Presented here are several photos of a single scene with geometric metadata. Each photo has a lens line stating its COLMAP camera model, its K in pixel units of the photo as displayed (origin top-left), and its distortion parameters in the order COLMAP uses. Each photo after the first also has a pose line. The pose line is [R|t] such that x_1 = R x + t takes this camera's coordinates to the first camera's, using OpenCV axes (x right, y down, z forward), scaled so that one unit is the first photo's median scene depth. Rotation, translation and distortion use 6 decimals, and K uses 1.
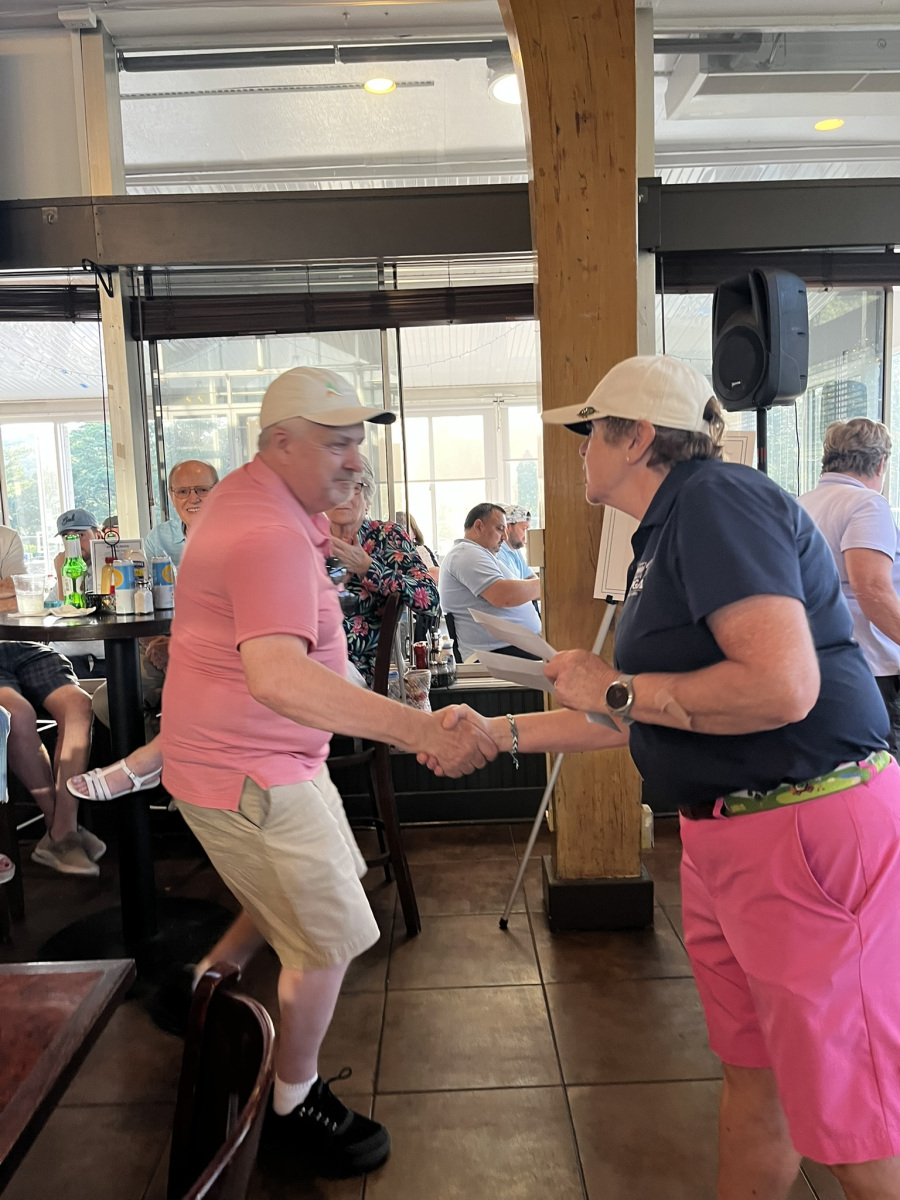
lens RADIAL K [[921.4, 0, 459.2], [0, 921.4, 597.9], [0, 0, 1]] dist [0.076025, -0.108493]
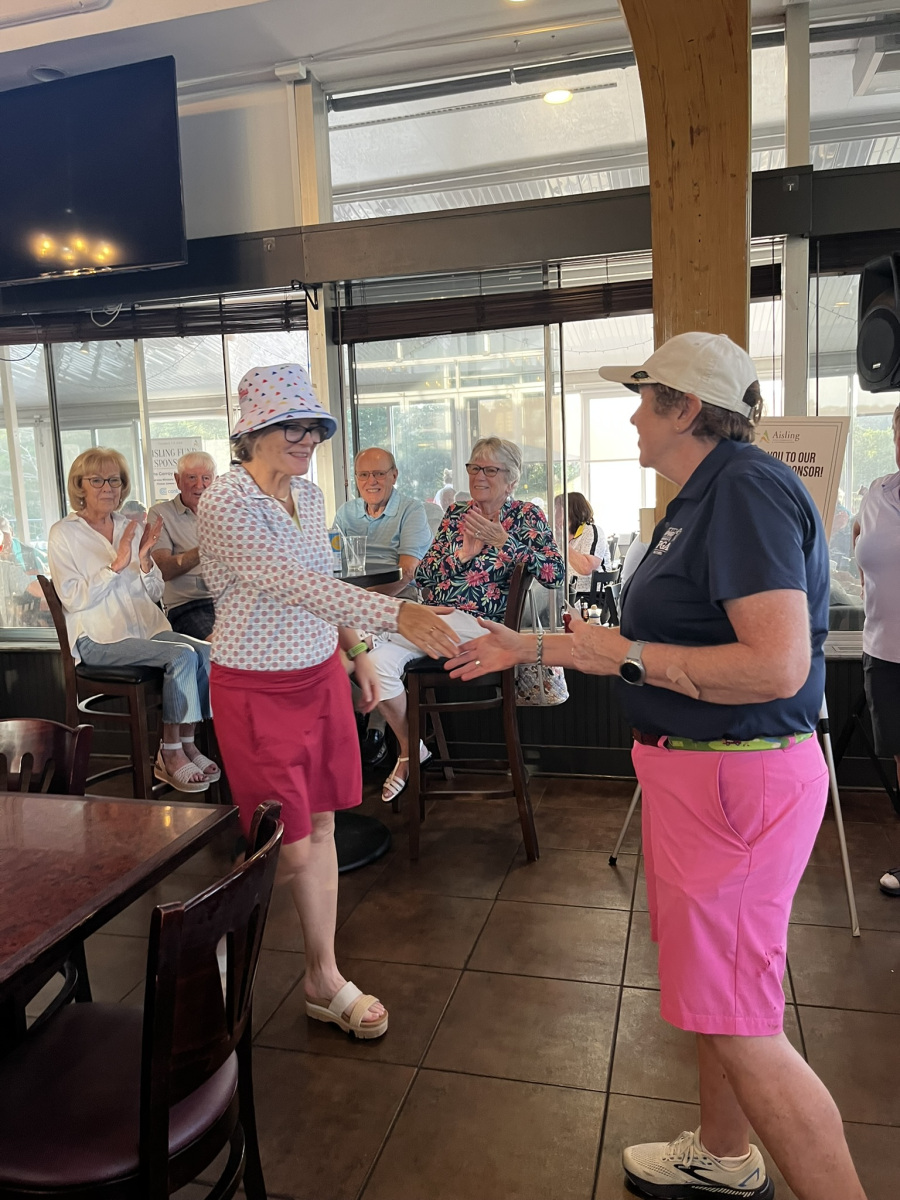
lens RADIAL K [[918.6, 0, 457.3], [0, 918.6, 592.8], [0, 0, 1]] dist [0.088395, -0.125980]
pose [[0.965547, 0.032004, -0.258252, 0.121687], [-0.027014, 0.999374, 0.022848, 0.006283], [0.258822, -0.015084, 0.965807, -0.102282]]
